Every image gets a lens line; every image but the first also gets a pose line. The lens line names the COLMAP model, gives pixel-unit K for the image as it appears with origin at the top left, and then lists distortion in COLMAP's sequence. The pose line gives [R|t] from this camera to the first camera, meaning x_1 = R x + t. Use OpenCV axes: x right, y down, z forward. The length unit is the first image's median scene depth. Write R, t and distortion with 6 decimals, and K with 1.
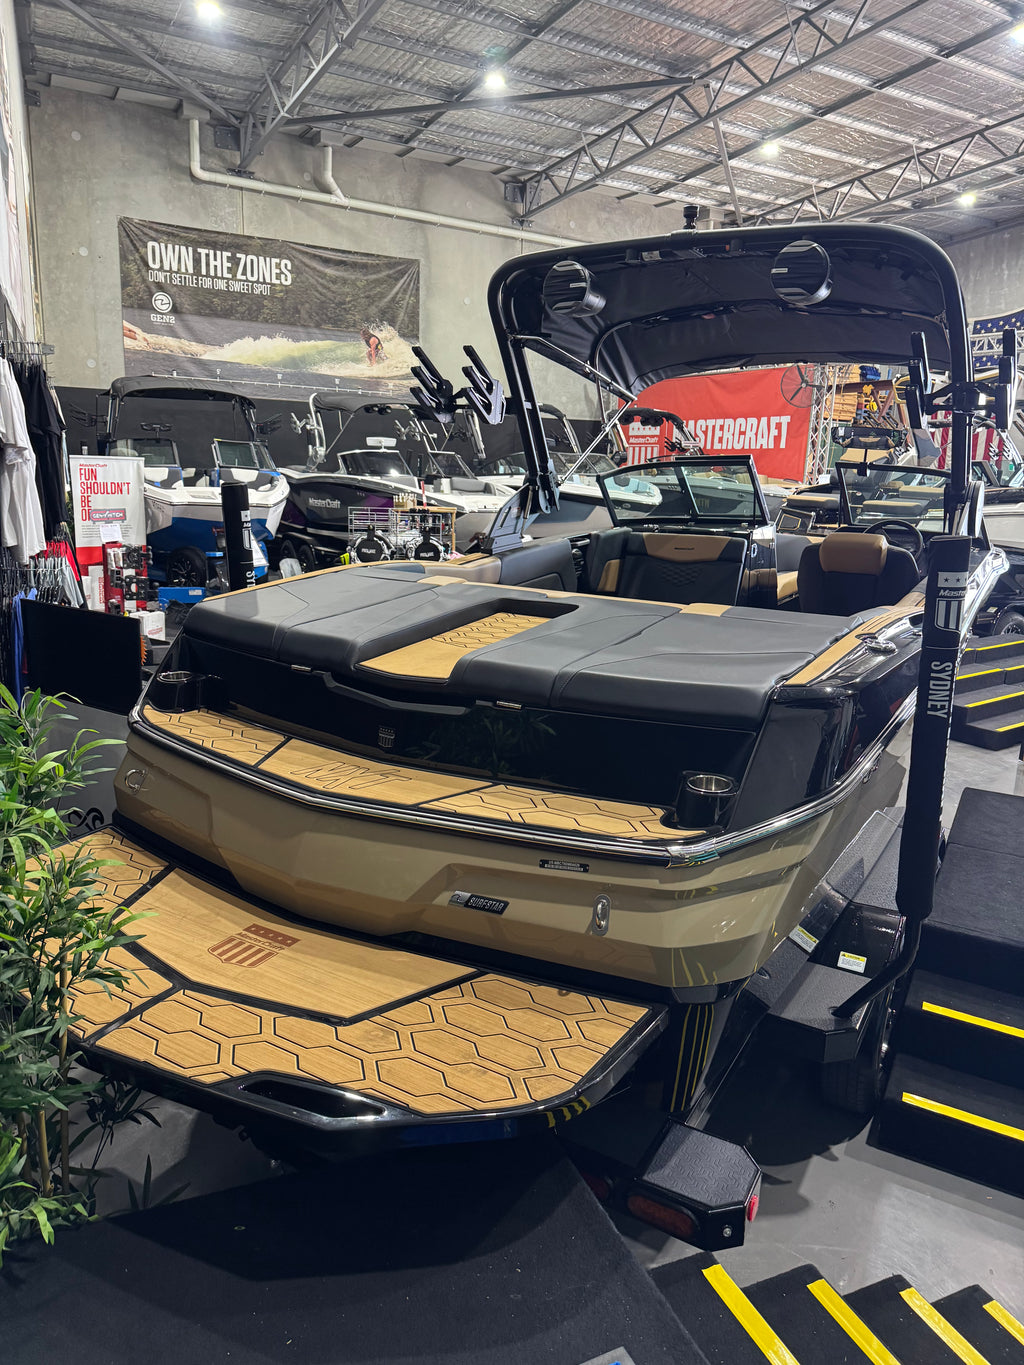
lens RADIAL K [[961.8, 0, 513.0], [0, 961.8, 676.4], [0, 0, 1]] dist [0.043799, -0.045952]
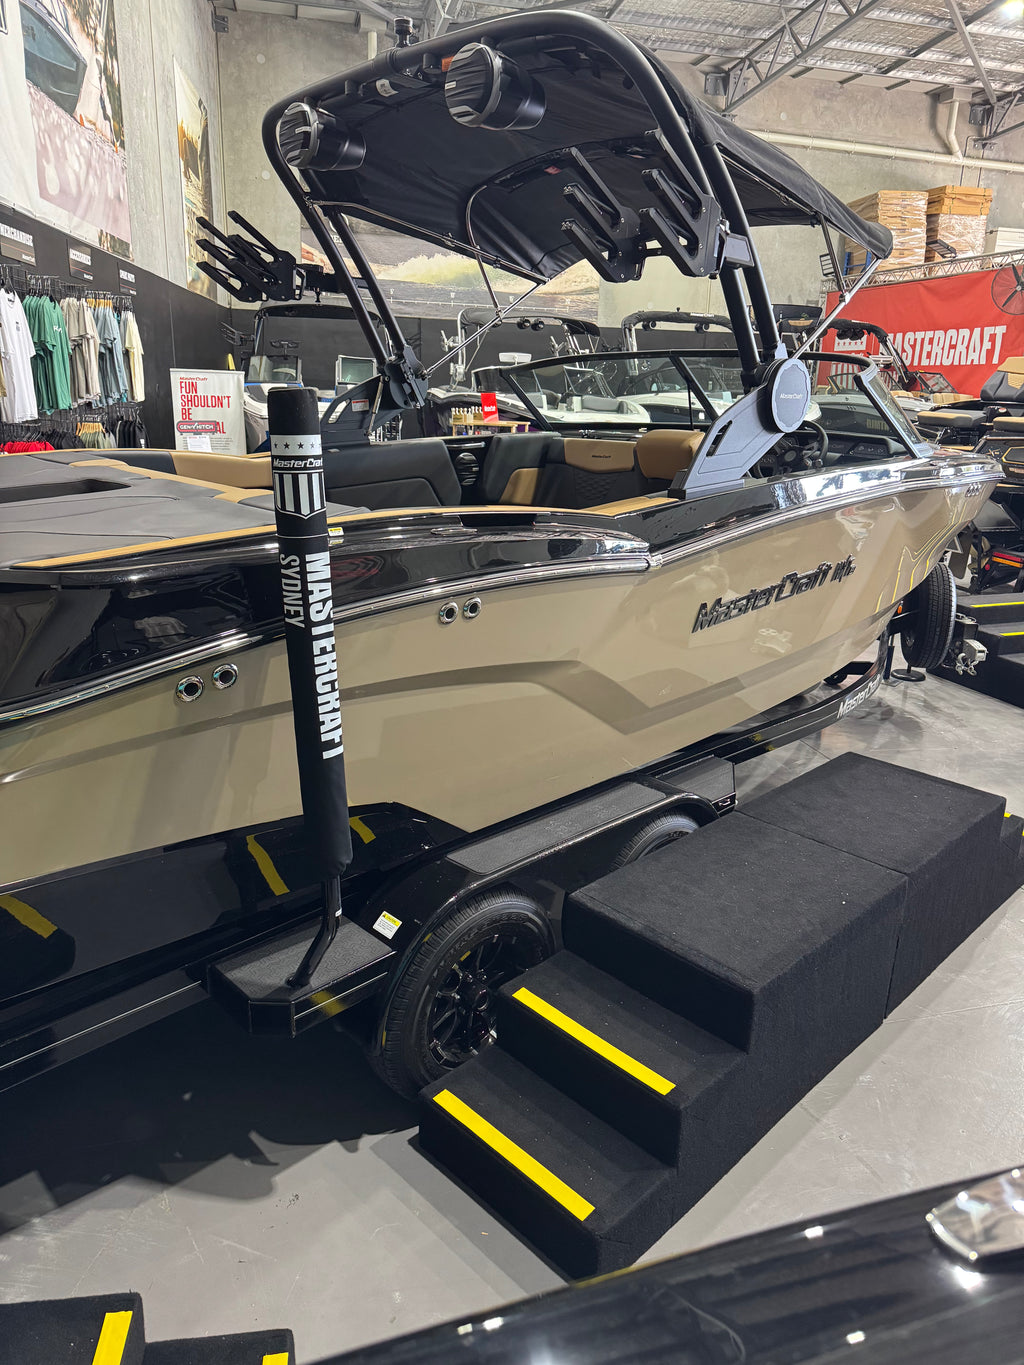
lens RADIAL K [[969.8, 0, 512.0], [0, 969.8, 670.4], [0, 0, 1]] dist [0.025439, -0.025230]
pose [[0.965231, 0.071829, -0.251337, 0.100116], [-0.056435, 0.996092, 0.067938, 0.001784], [0.255234, -0.051392, 0.965512, 0.035612]]
